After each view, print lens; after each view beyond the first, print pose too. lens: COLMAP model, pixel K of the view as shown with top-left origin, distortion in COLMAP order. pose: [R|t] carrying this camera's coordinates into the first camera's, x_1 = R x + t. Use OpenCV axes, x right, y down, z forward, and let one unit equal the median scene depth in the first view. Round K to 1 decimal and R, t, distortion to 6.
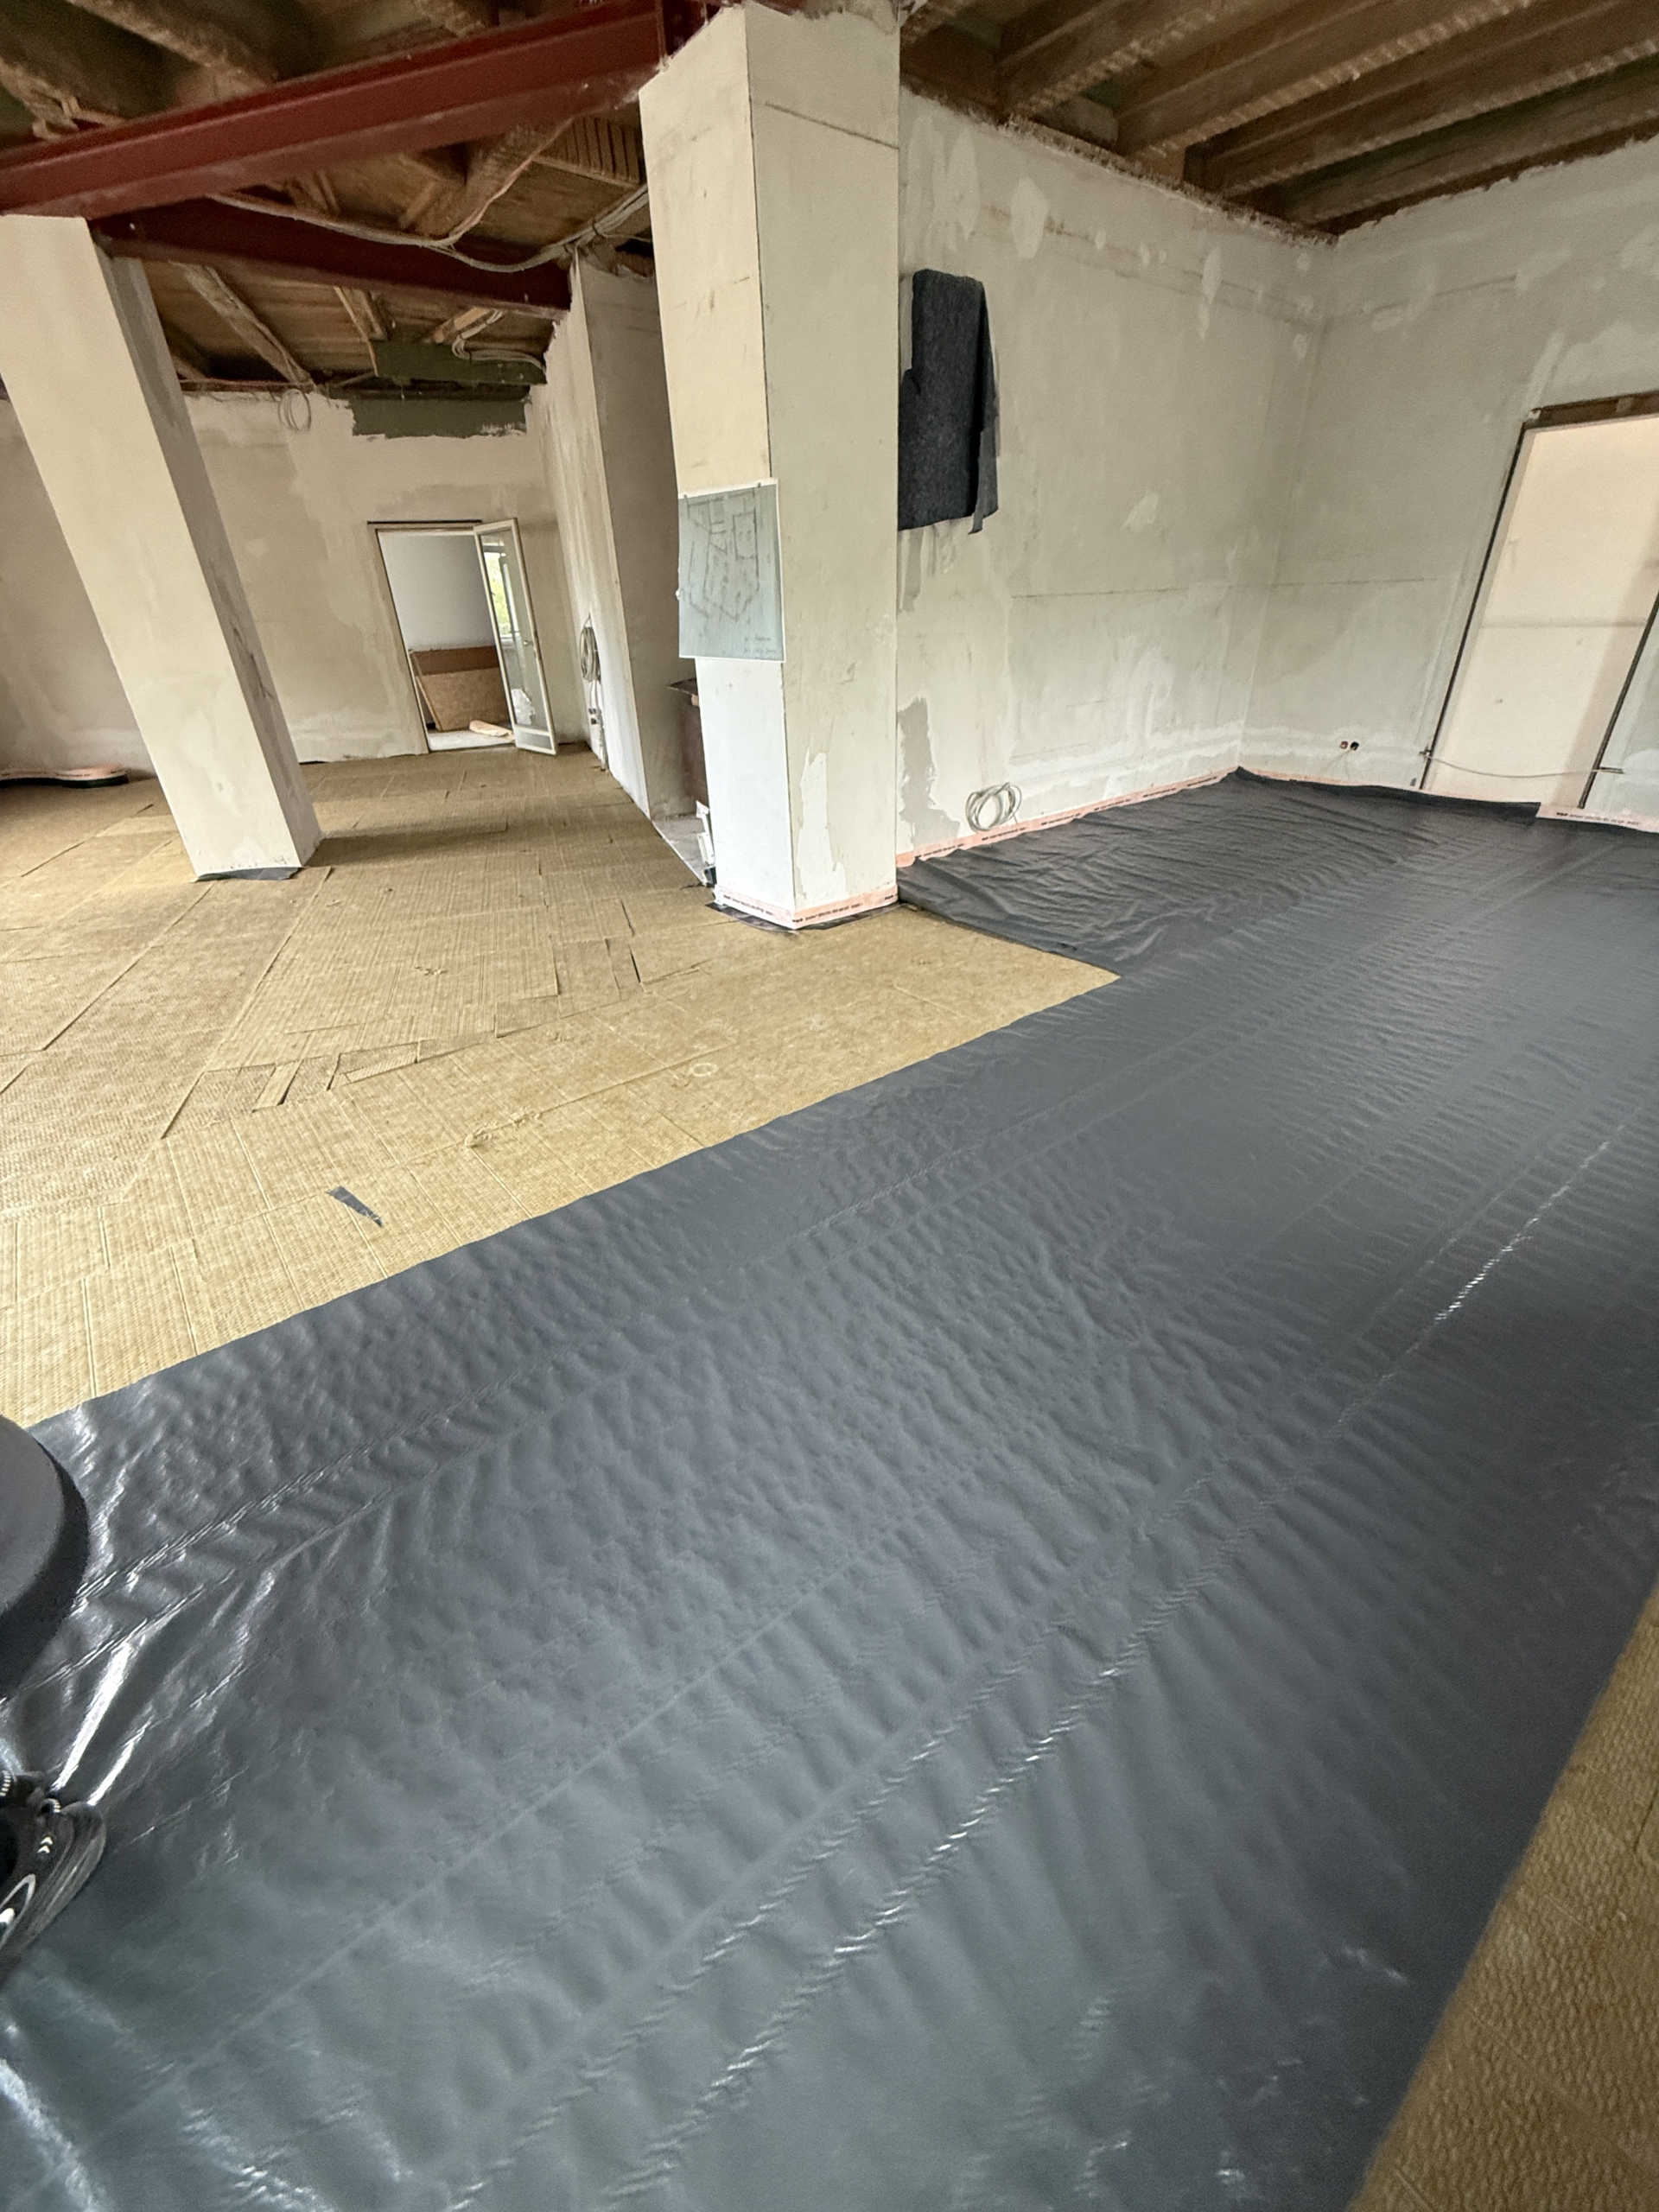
lens RADIAL K [[878.9, 0, 829.5], [0, 878.9, 1106.0], [0, 0, 1]] dist [-0.000289, -0.000100]
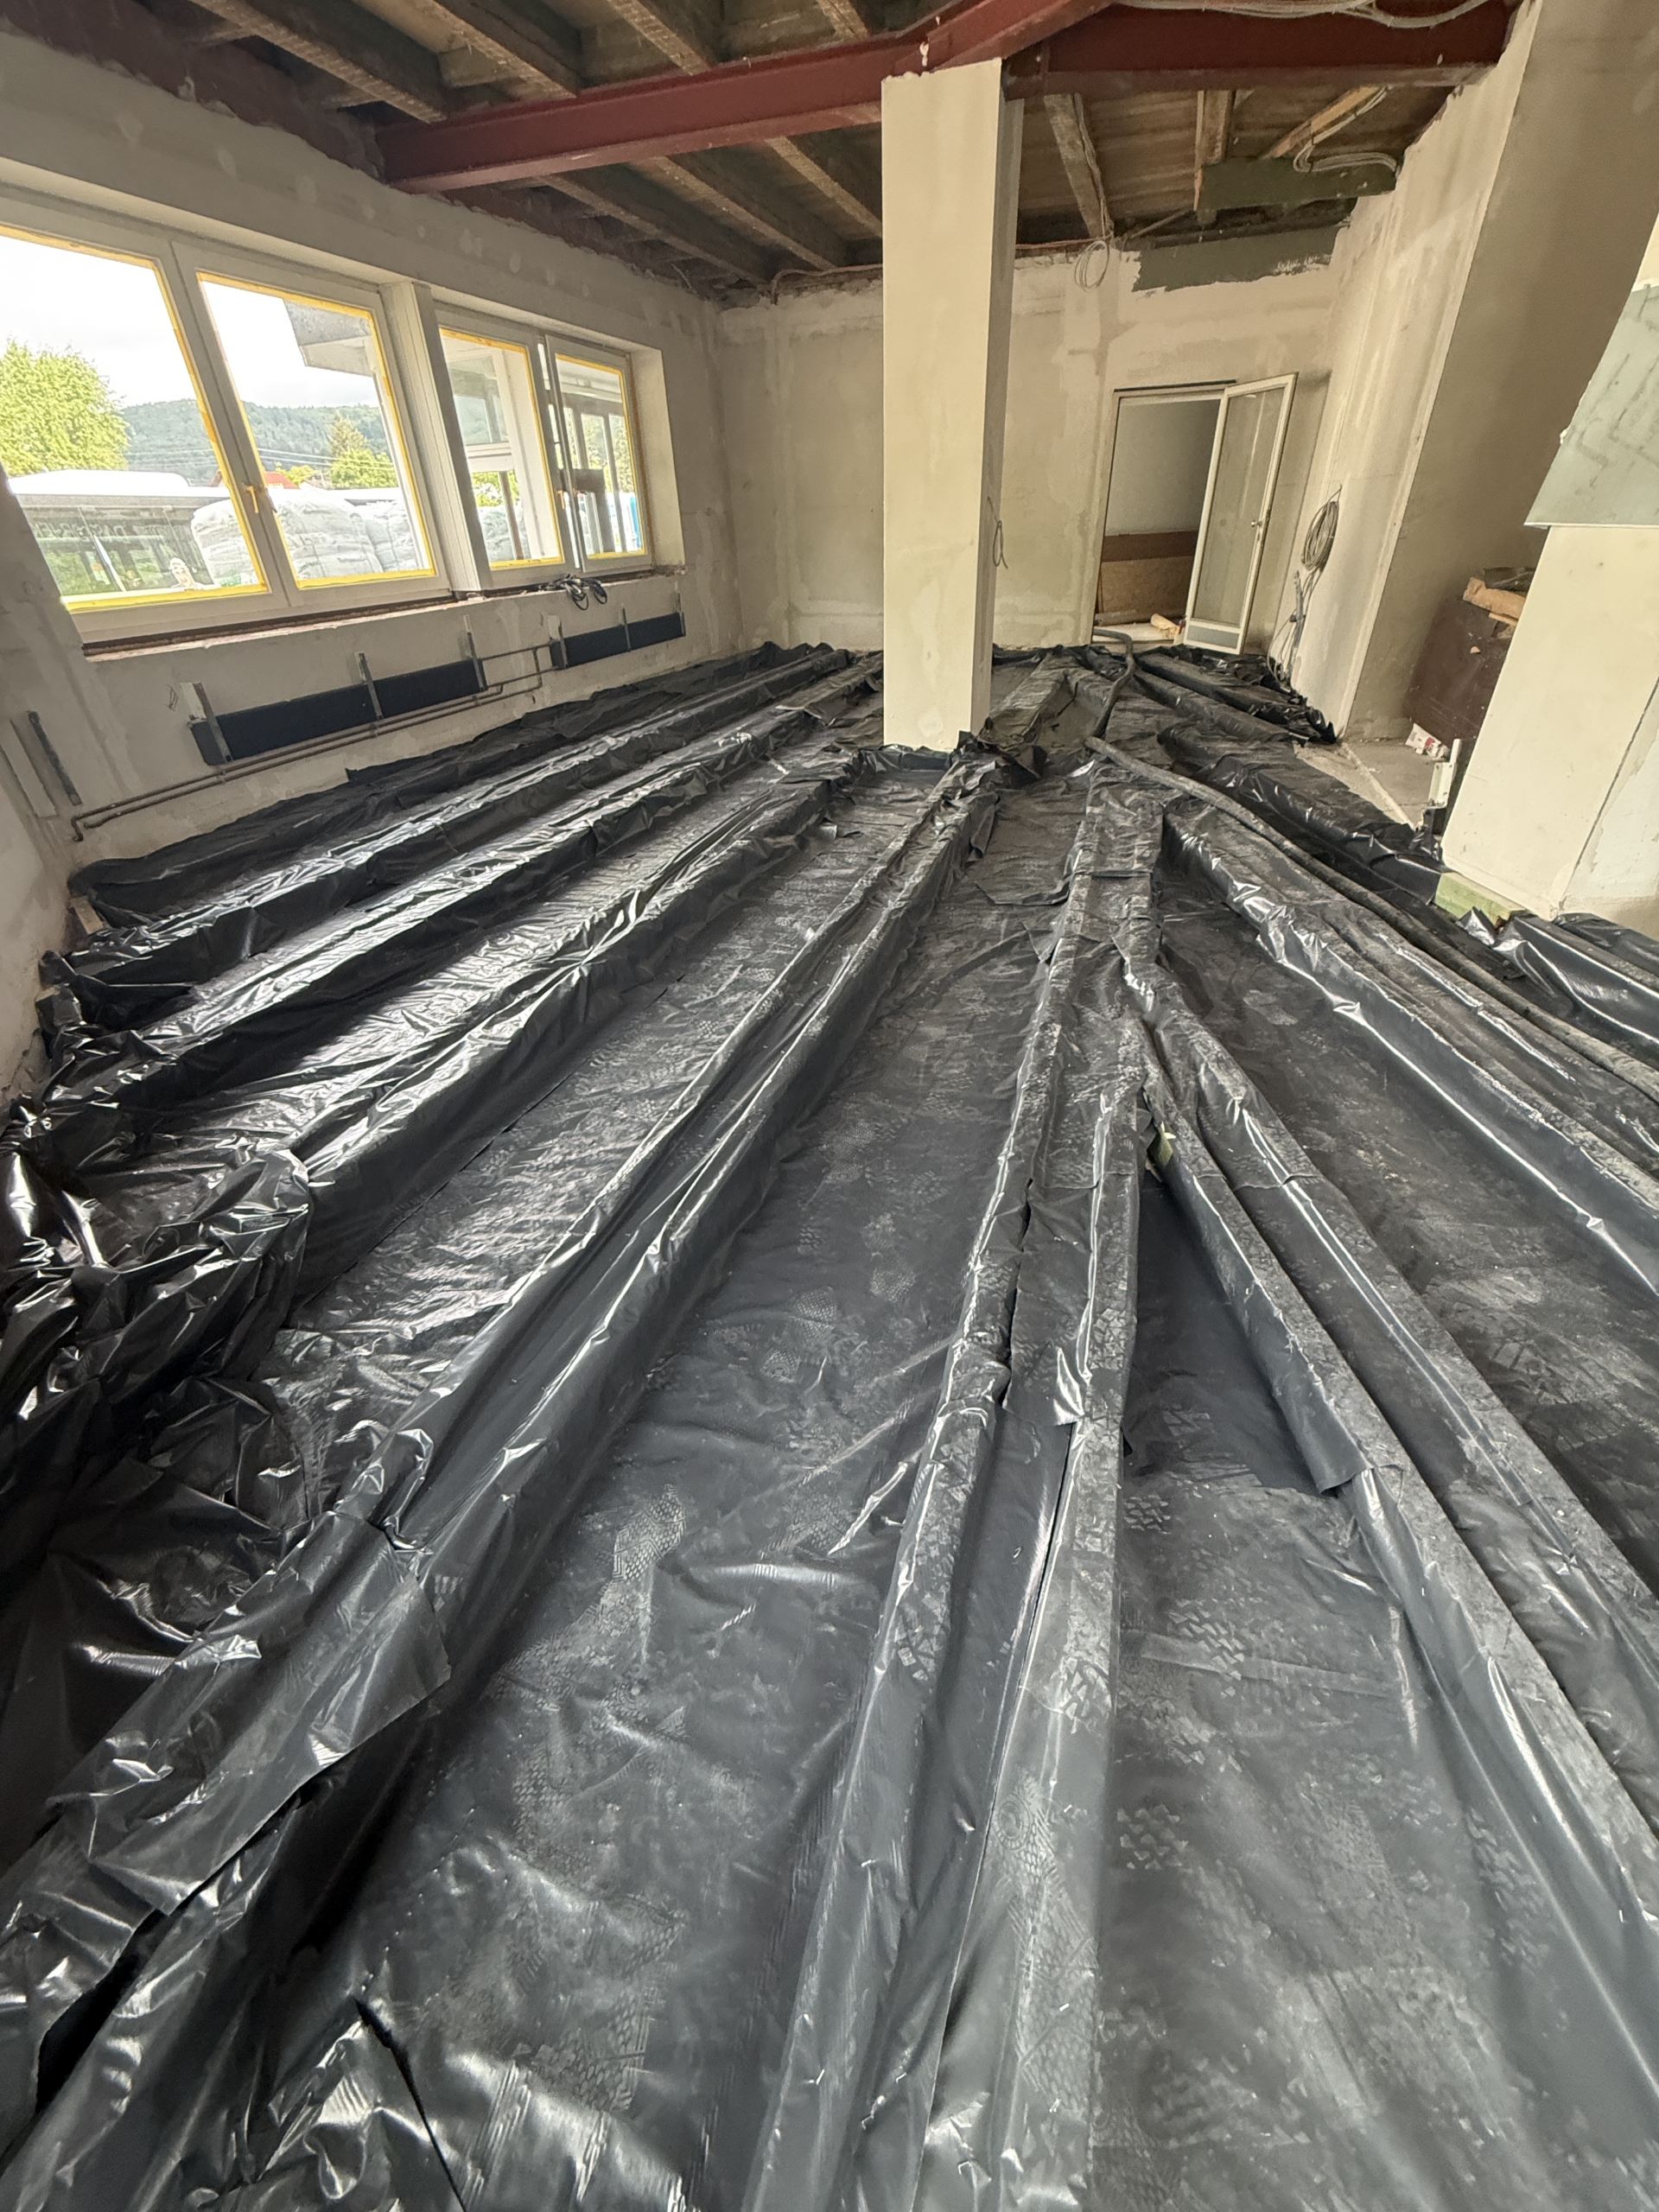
lens RADIAL K [[878.9, 0, 829.5], [0, 878.9, 1106.0], [0, 0, 1]] dist [-0.000289, -0.000100]
pose [[0.813904, 0.326649, -0.480480, -0.094568], [-0.283133, 0.945140, 0.162932, 0.008339], [0.507342, 0.003429, 0.861738, 0.028786]]
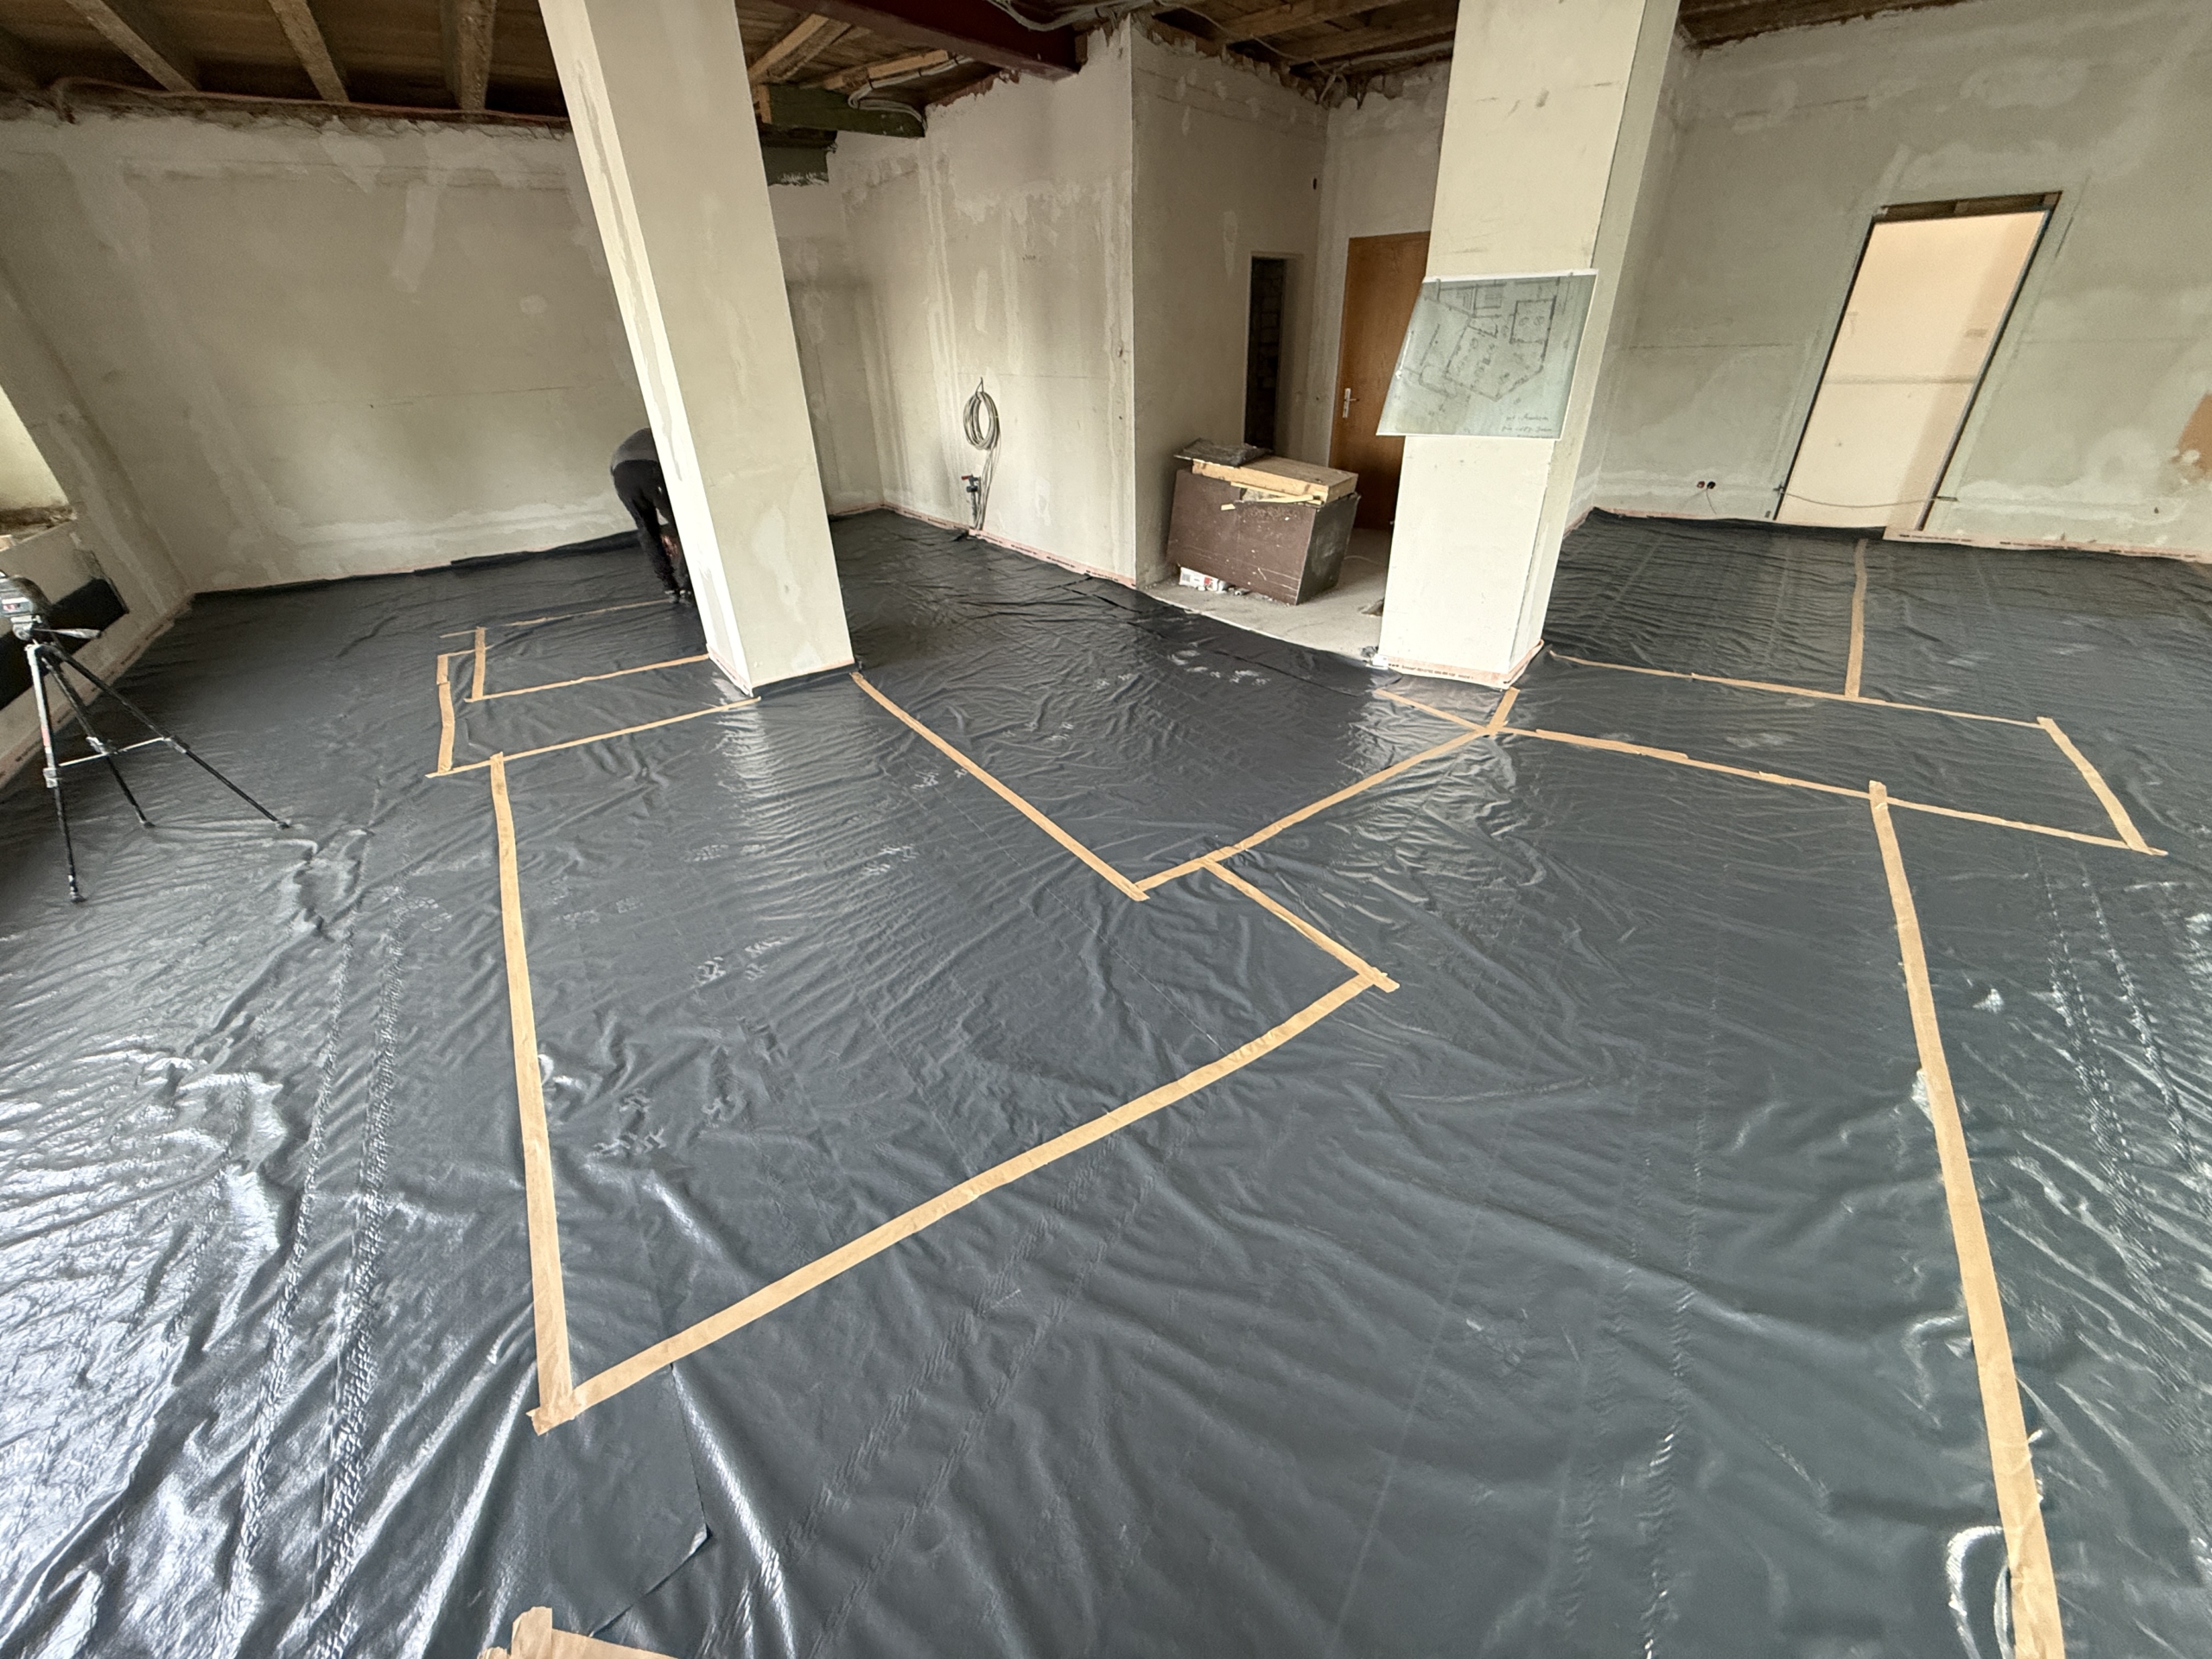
lens RADIAL K [[878.9, 0, 1100.3], [0, 878.9, 836.5], [0, 0, 1]] dist [-0.000289, -0.000100]
pose [[0.965803, -0.130919, 0.223798, -0.559268], [0.133033, 0.991095, 0.005672, -0.073133], [-0.222548, 0.024294, 0.974619, 0.071335]]
